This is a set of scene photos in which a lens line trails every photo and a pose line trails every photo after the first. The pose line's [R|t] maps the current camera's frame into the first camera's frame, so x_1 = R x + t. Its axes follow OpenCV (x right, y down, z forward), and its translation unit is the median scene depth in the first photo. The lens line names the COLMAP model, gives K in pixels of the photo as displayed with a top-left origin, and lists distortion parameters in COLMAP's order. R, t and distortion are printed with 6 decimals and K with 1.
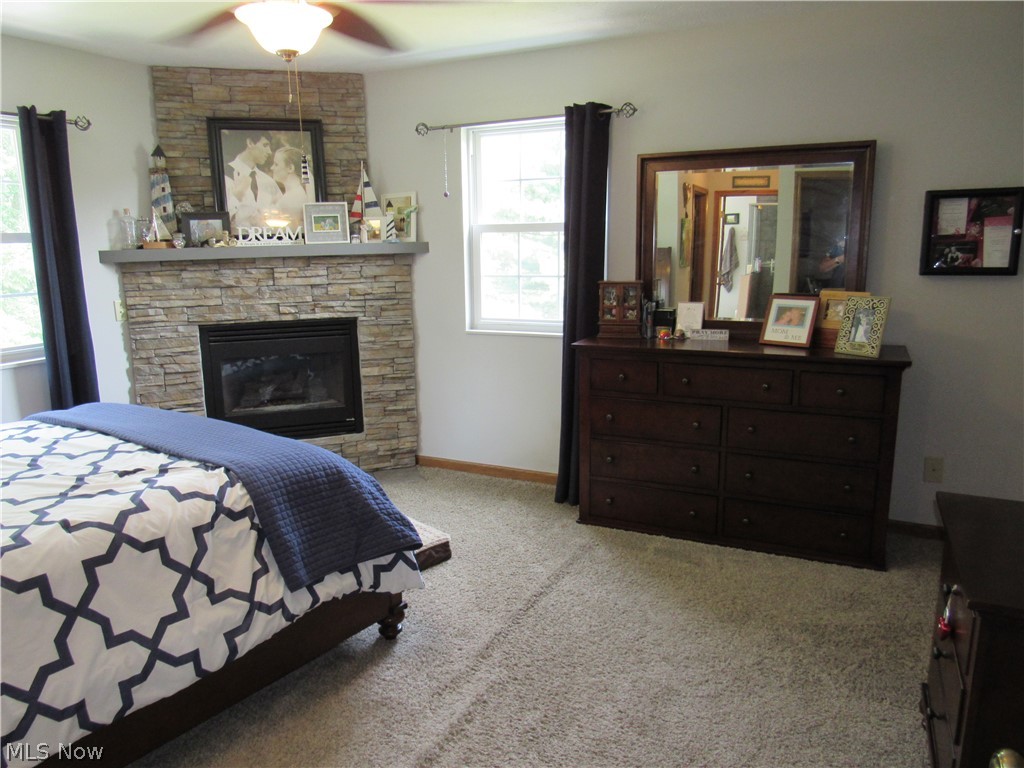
lens RADIAL K [[729.1, 0, 504.9], [0, 729.1, 384.5], [0, 0, 1]] dist [-0.022414, 0.011138]
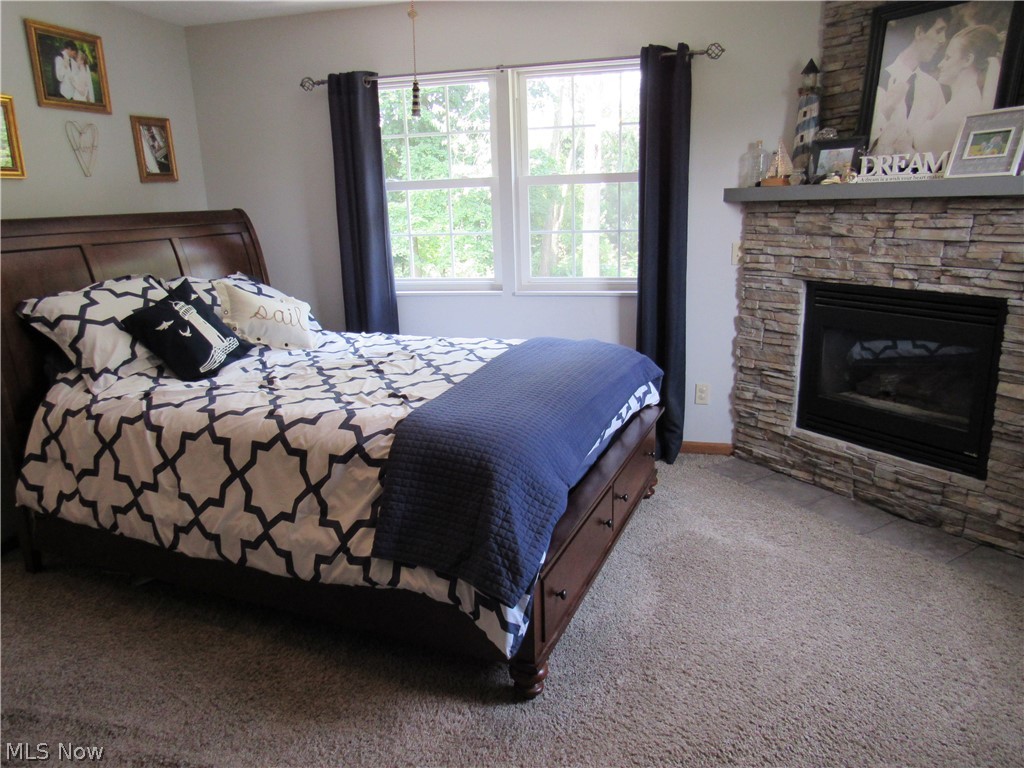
lens RADIAL K [[729.1, 0, 504.7], [0, 729.1, 393.4], [0, 0, 1]] dist [-0.022414, 0.011138]
pose [[0.223945, 0.263053, -0.938431, 0.313957], [-0.164436, 0.959280, 0.229656, -0.092116], [0.960630, 0.102882, 0.258081, 0.472816]]
